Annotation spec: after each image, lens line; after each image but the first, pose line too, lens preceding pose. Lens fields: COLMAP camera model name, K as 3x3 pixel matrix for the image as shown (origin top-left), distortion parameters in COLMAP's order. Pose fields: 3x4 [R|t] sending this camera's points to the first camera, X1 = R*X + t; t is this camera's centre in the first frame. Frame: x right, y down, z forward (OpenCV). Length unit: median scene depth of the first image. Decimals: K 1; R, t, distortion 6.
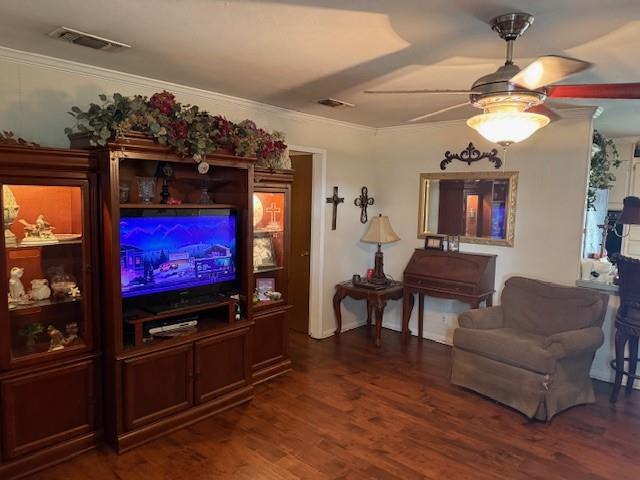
lens RADIAL K [[450.1, 0, 320.0], [0, 450.1, 240.0], [0, 0, 1]] dist [0.069494, -0.087168]
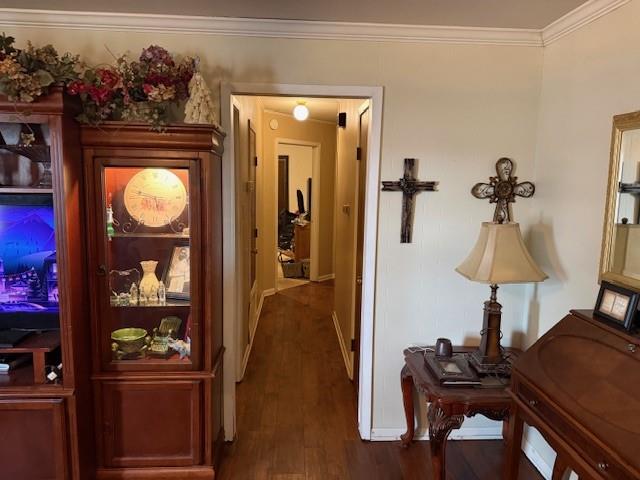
lens RADIAL K [[450.1, 0, 320.0], [0, 450.1, 240.0], [0, 0, 1]] dist [0.069494, -0.087168]
pose [[0.705155, 0.084183, -0.704038, 0.396075], [-0.074630, 0.996224, 0.044372, -0.051059], [0.705115, 0.021253, 0.708775, 0.682144]]
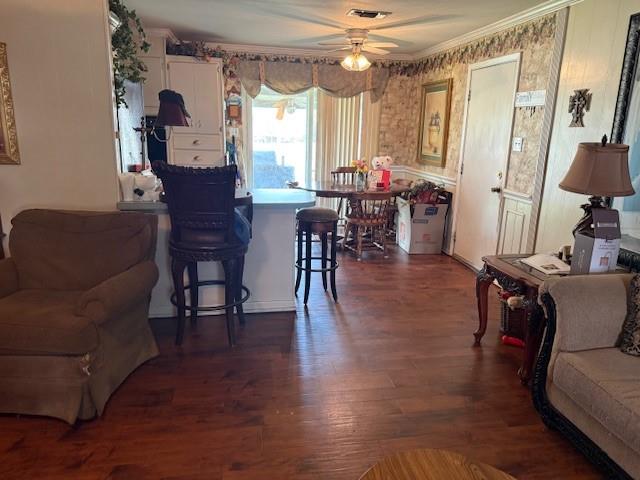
lens RADIAL K [[445.2, 0, 320.0], [0, 445.2, 240.0], [0, 0, 1]] dist [0.000210, -0.004589]
pose [[0.621127, -0.198554, 0.758141, 0.197078], [0.065191, 0.977112, 0.202492, 0.021174], [-0.780994, -0.076349, 0.619854, 0.273376]]
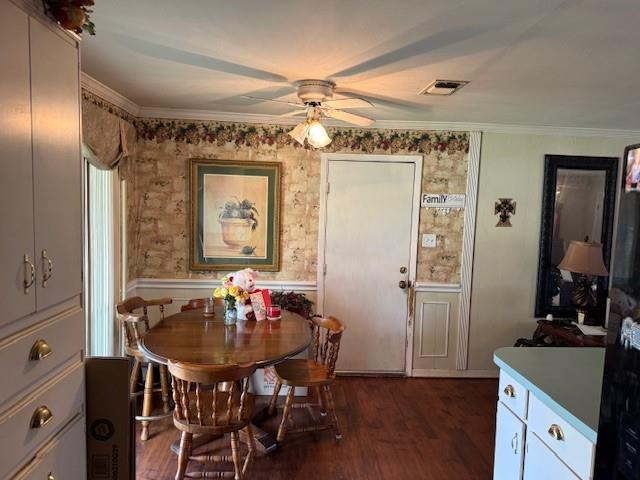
lens RADIAL K [[445.2, 0, 320.0], [0, 445.2, 240.0], [0, 0, 1]] dist [0.000210, -0.004589]
pose [[-0.693398, -0.093401, 0.714476, 0.660352], [0.030973, 0.986783, 0.159058, -0.123766], [-0.719889, 0.132420, -0.681341, 1.392088]]
